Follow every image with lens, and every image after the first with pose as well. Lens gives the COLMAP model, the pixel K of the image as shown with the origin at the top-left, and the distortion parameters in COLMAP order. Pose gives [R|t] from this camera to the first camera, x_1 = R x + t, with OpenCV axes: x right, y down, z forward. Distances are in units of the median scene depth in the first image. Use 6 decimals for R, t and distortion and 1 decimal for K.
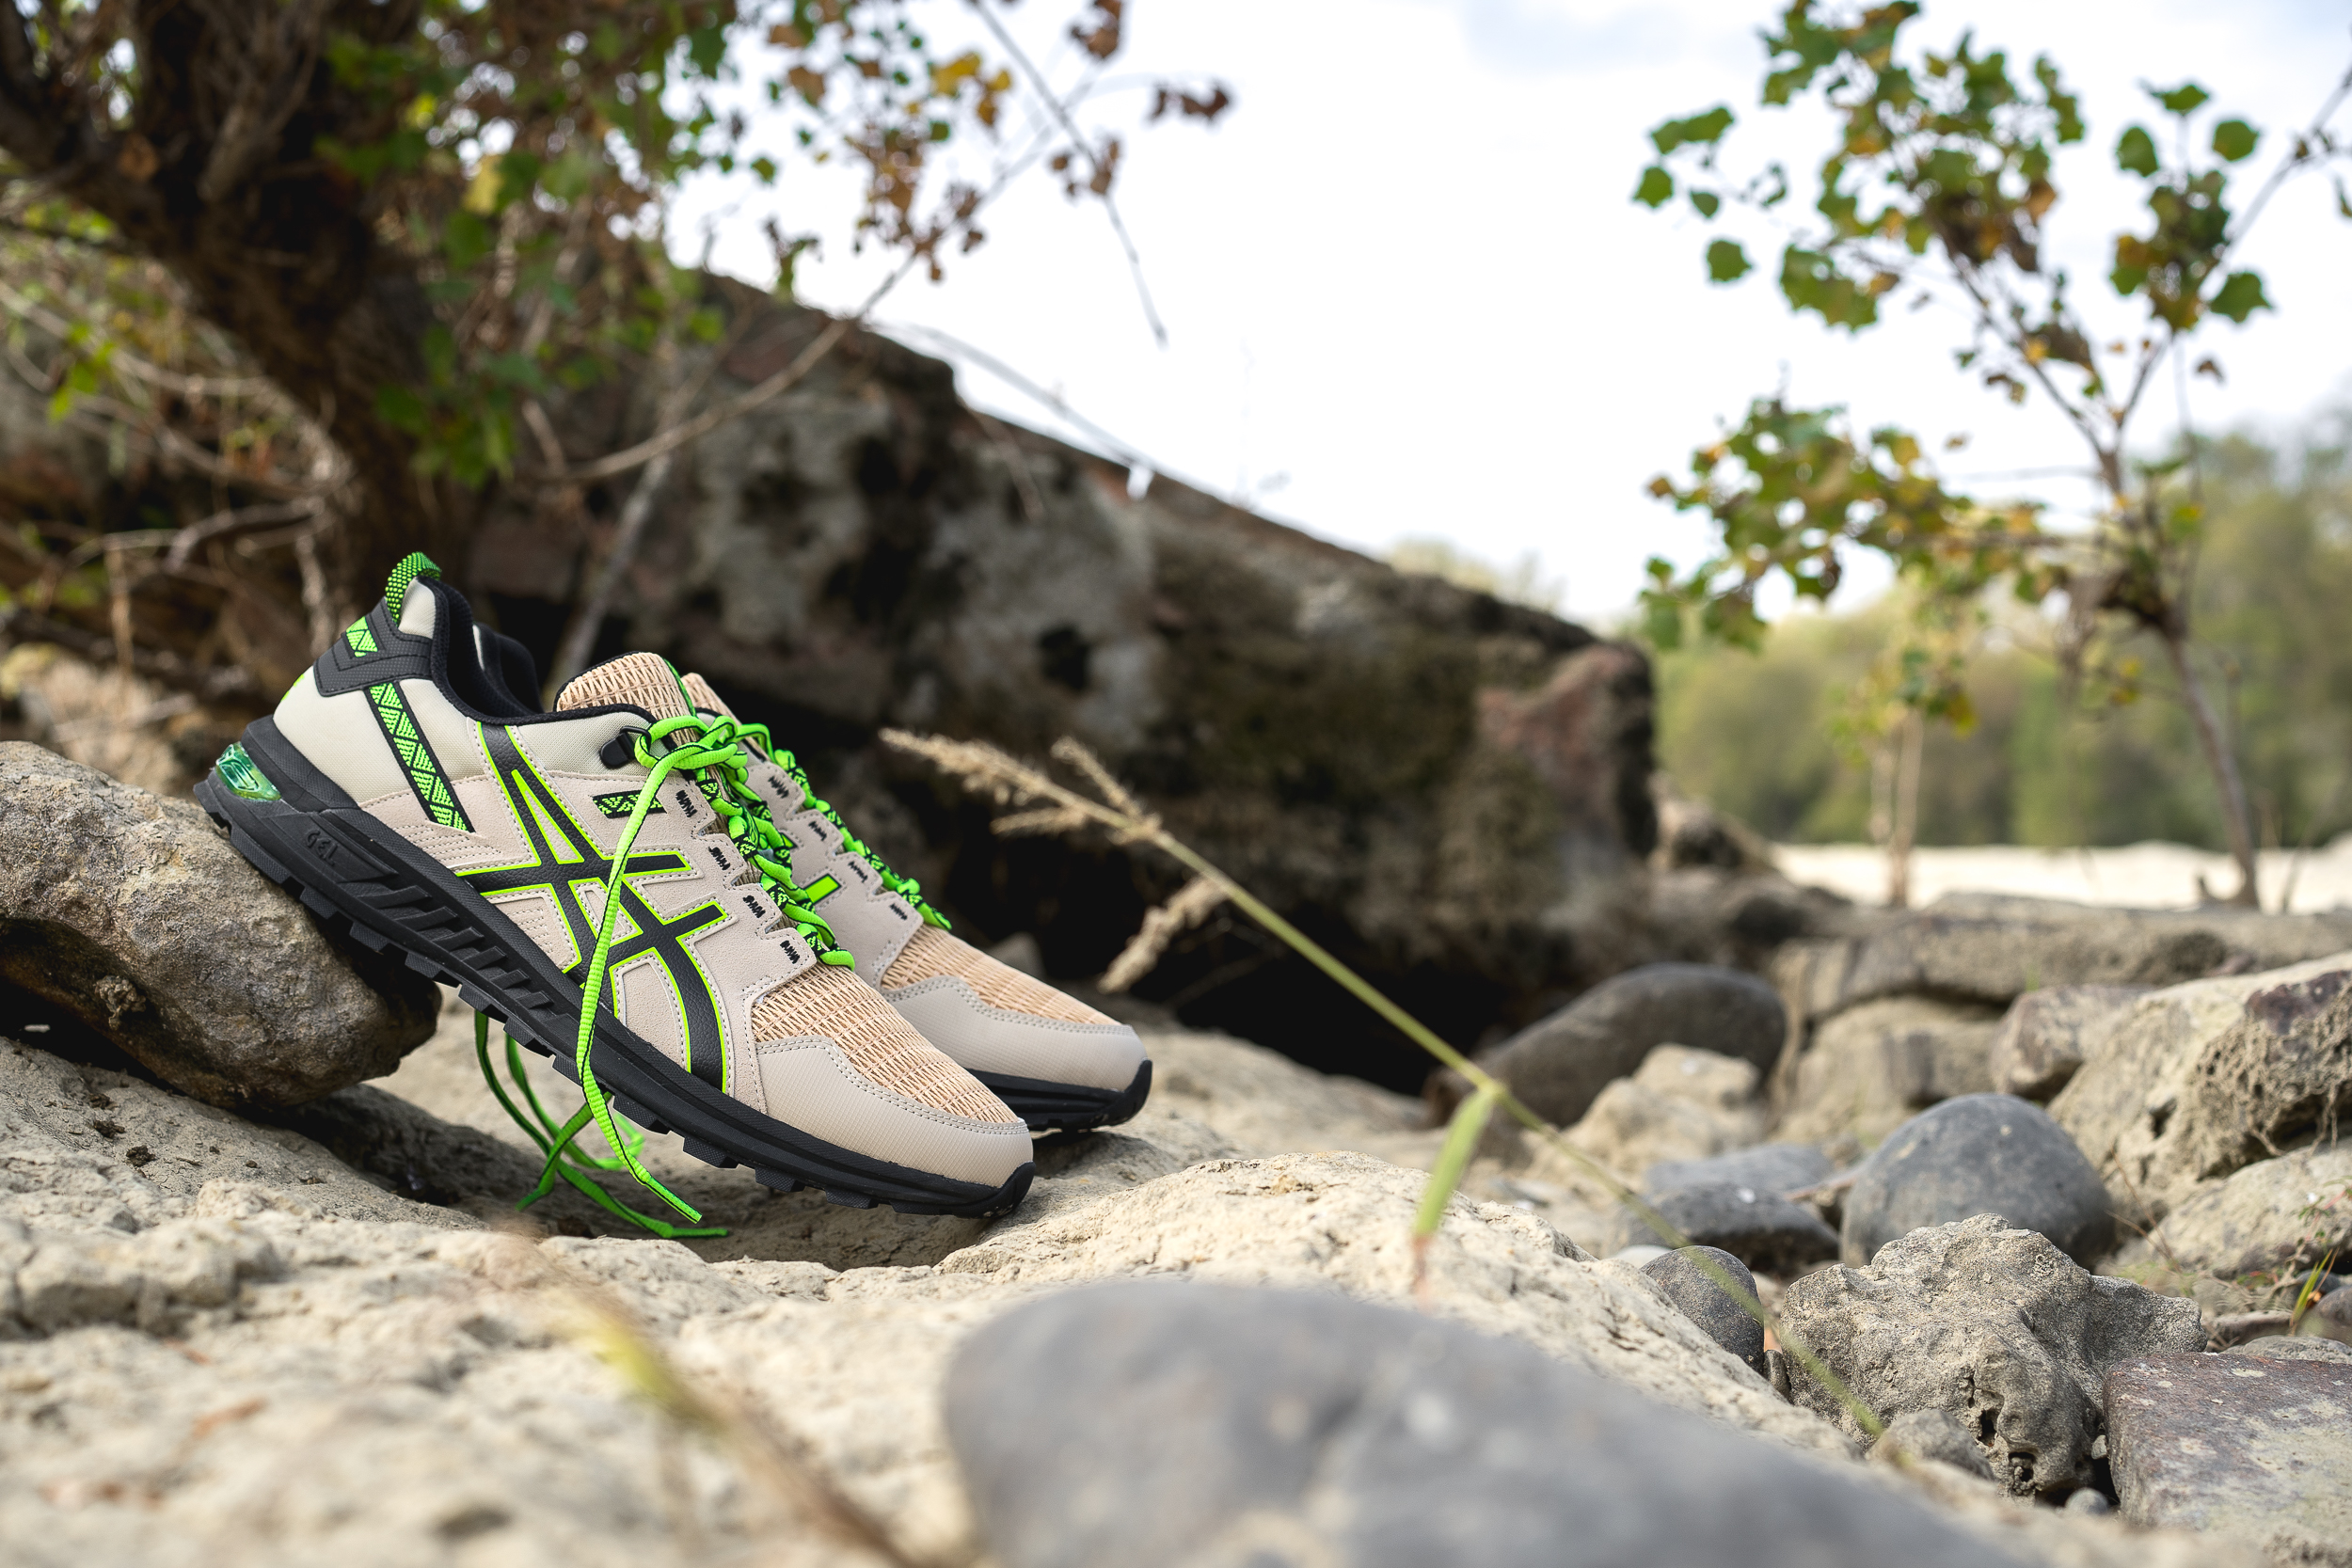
lens RADIAL K [[3875.0, 0, 1203.3], [0, 3875.0, 783.7], [0, 0, 1]] dist [-0.007466, -0.100592]
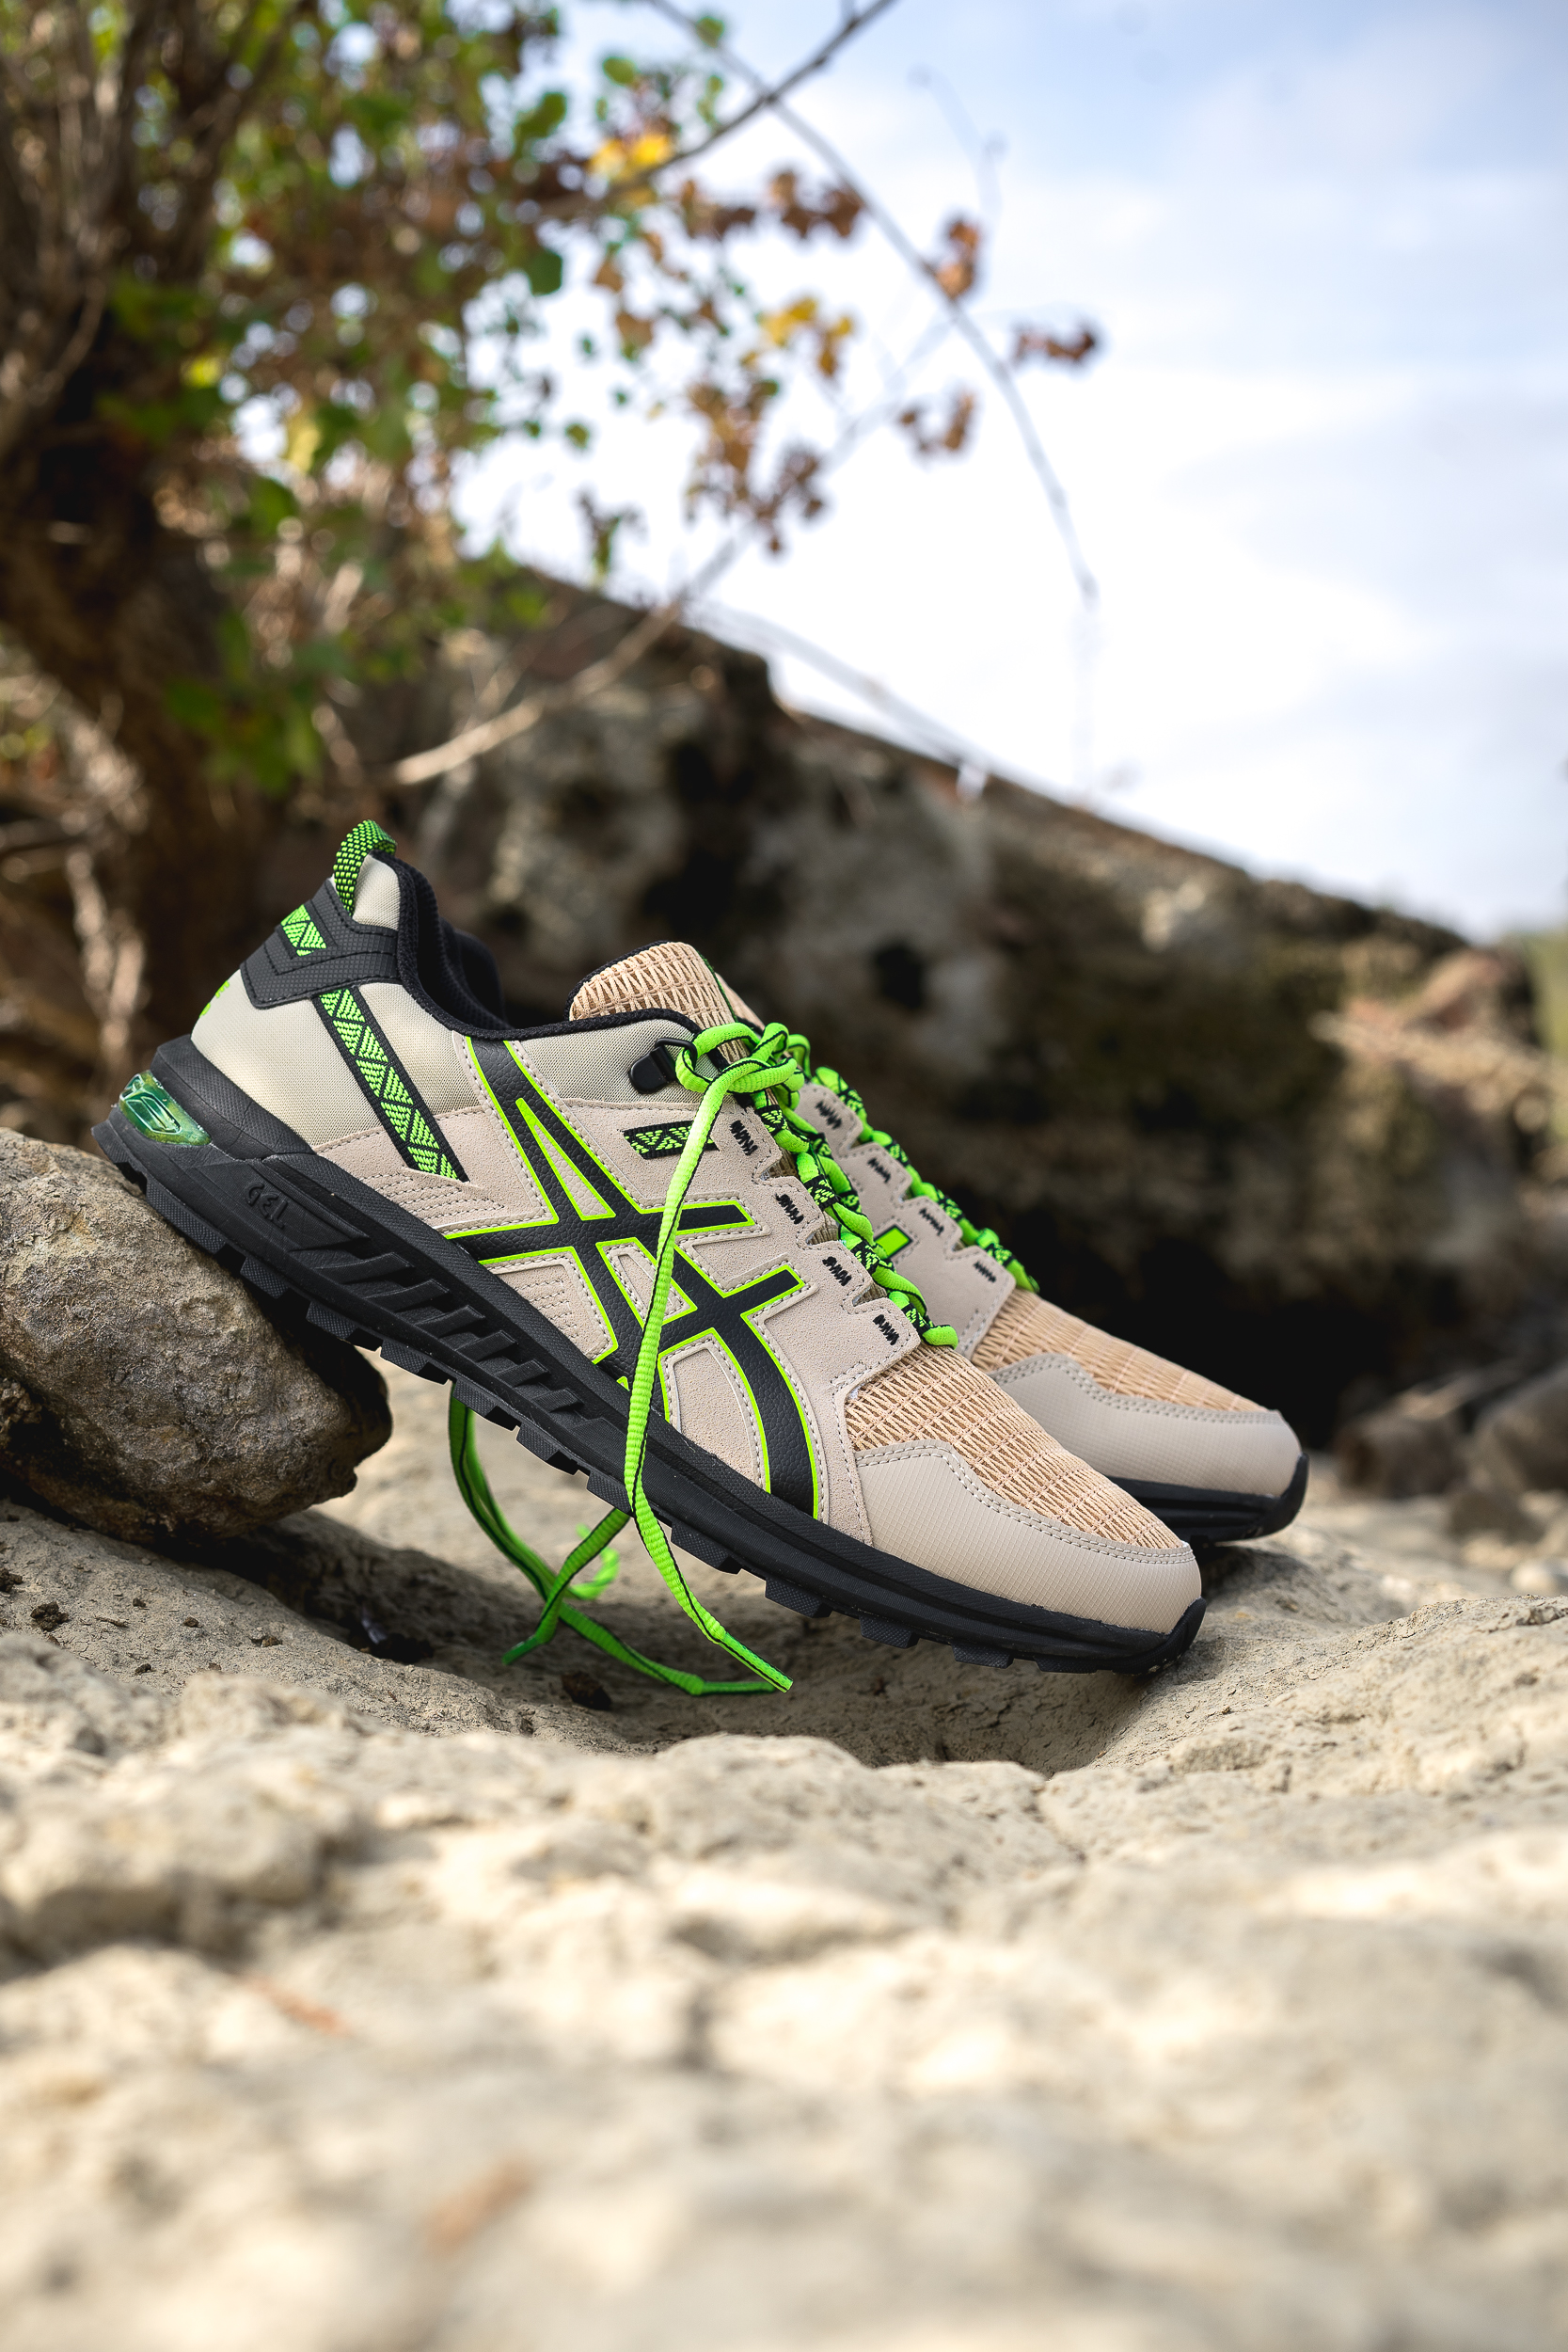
lens RADIAL K [[3865.0, 0, 784.3], [0, 3865.0, 1211.5], [0, 0, 1]] dist [-0.002142, -0.095660]
pose [[0.999419, -0.020530, -0.027205, -0.101141], [0.021180, 0.999492, 0.023813, 0.001617], [0.026703, -0.024375, 0.999346, 0.231543]]
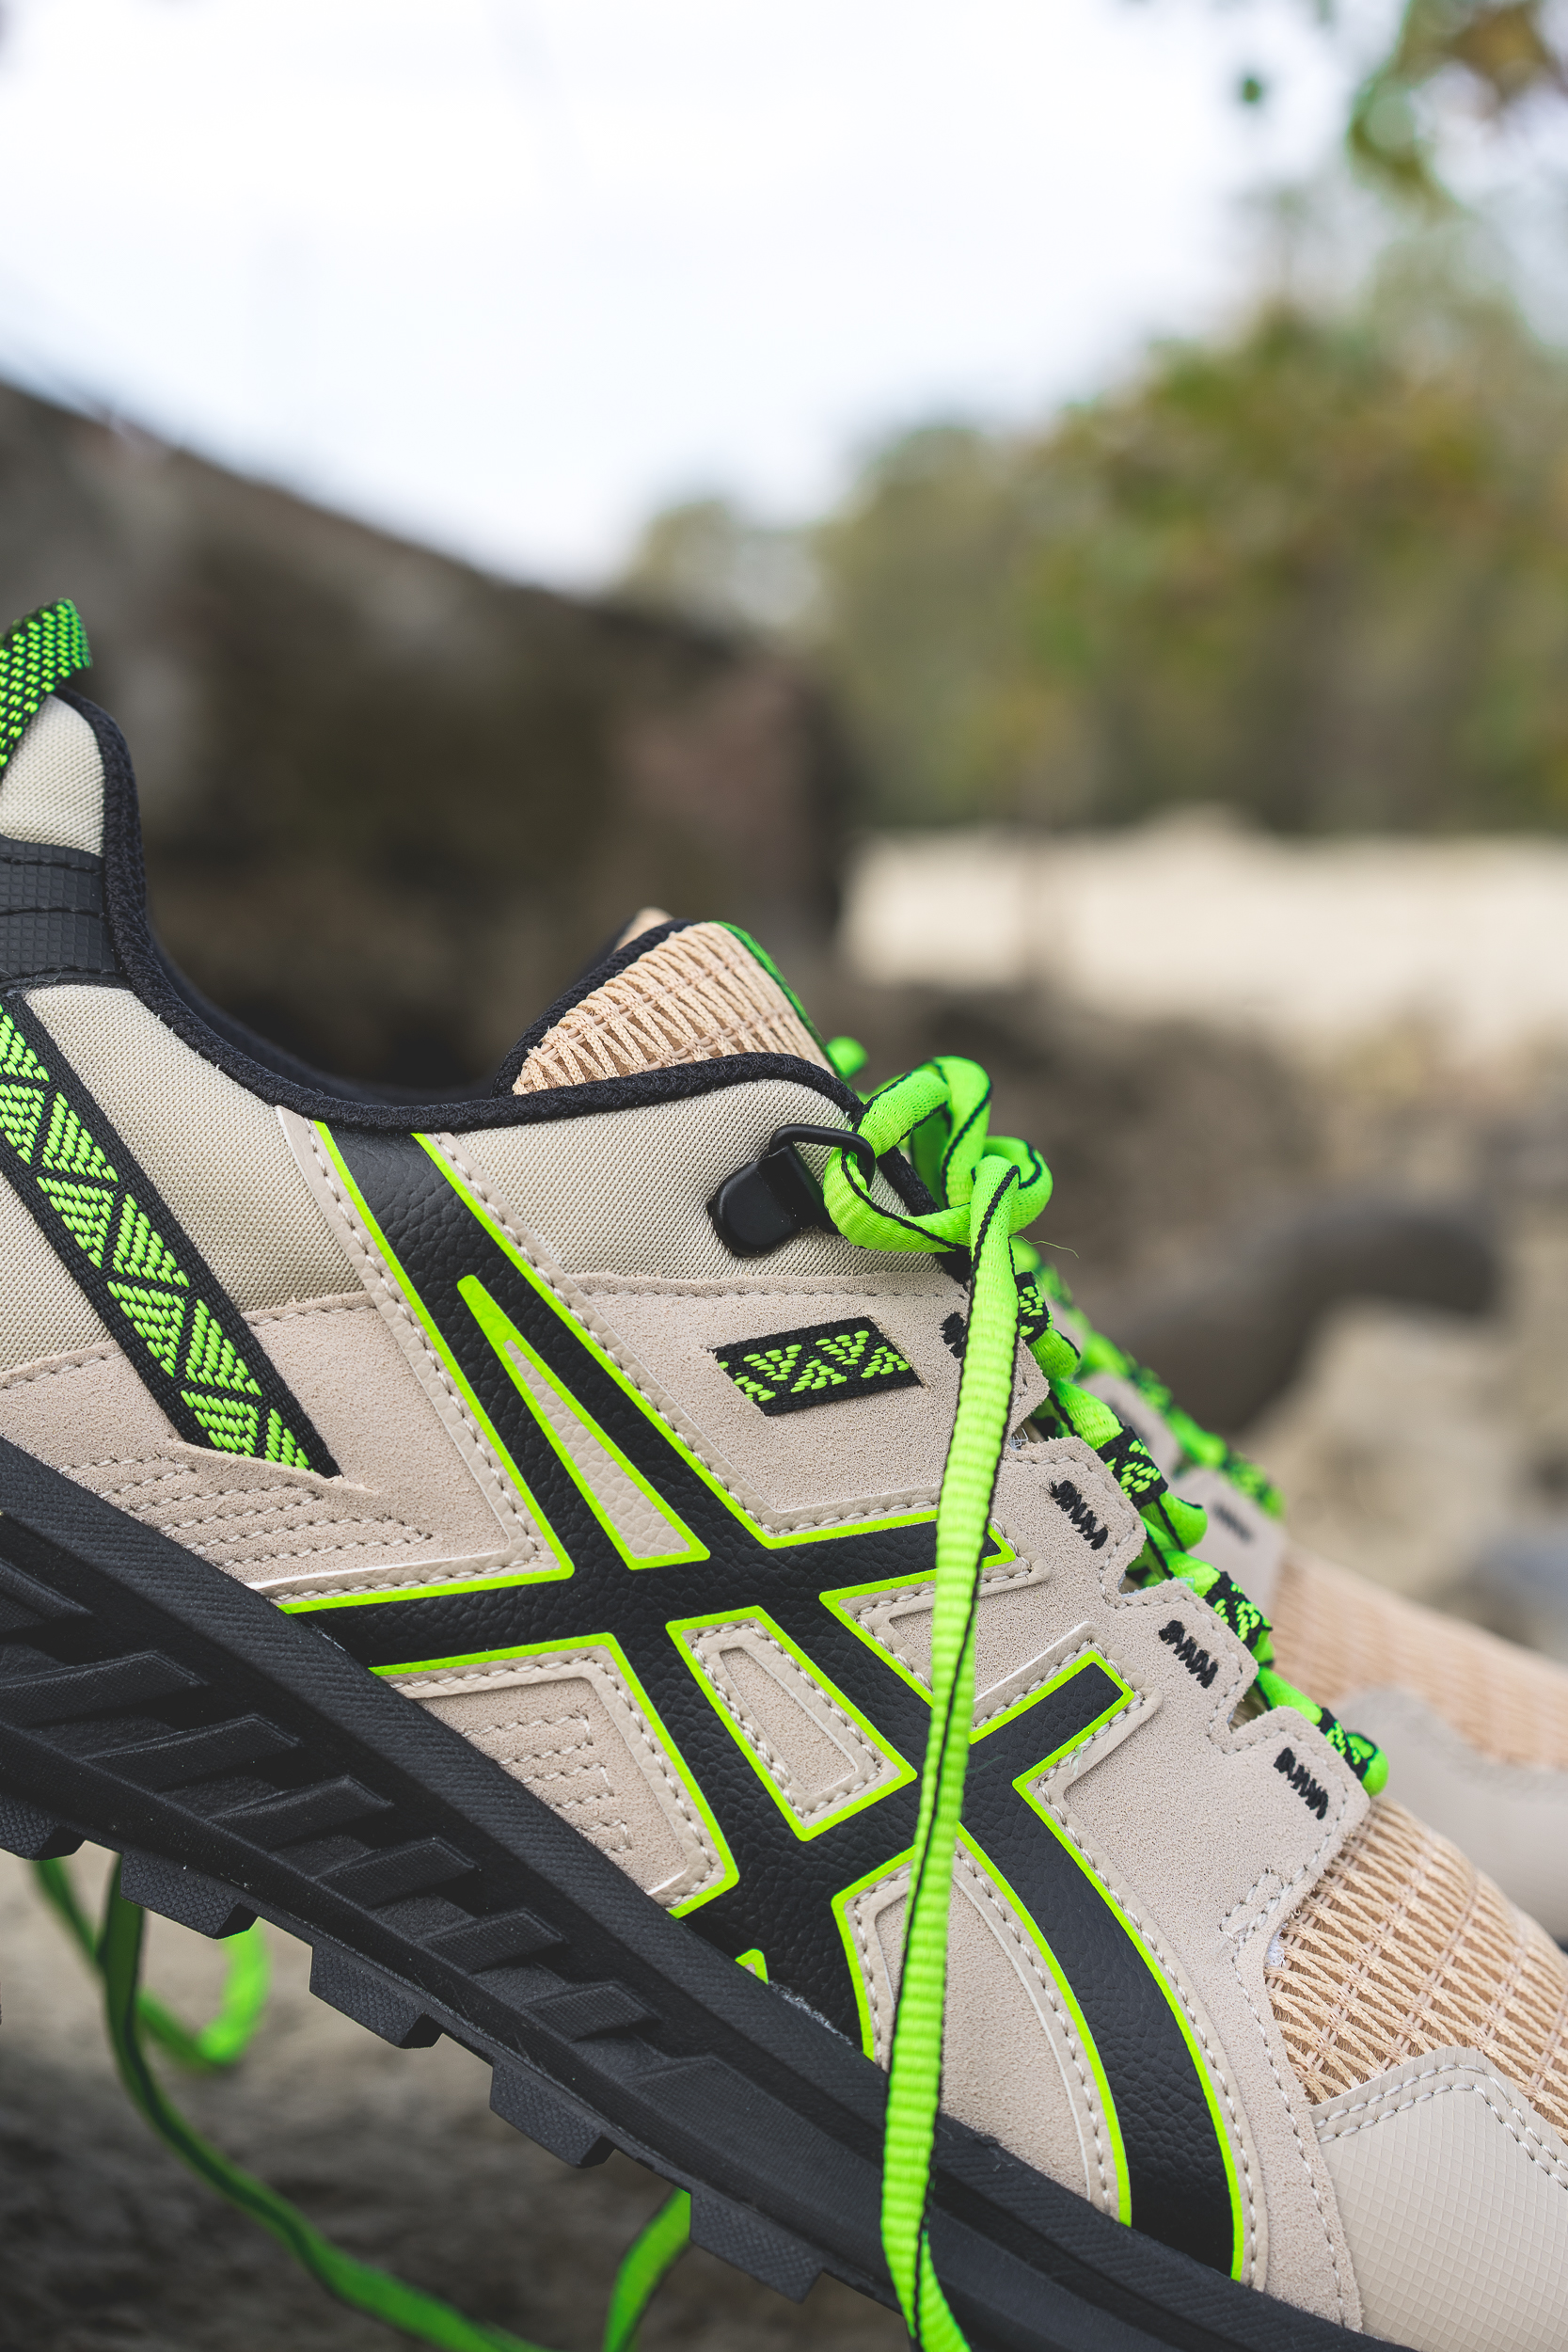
lens RADIAL K [[3865.0, 0, 784.3], [0, 3865.0, 1211.5], [0, 0, 1]] dist [-0.002142, -0.095660]
pose [[0.974901, -0.037564, 0.219447, -0.212307], [0.020325, 0.996564, 0.080294, -0.032157], [-0.221709, -0.073818, 0.972315, 0.659494]]
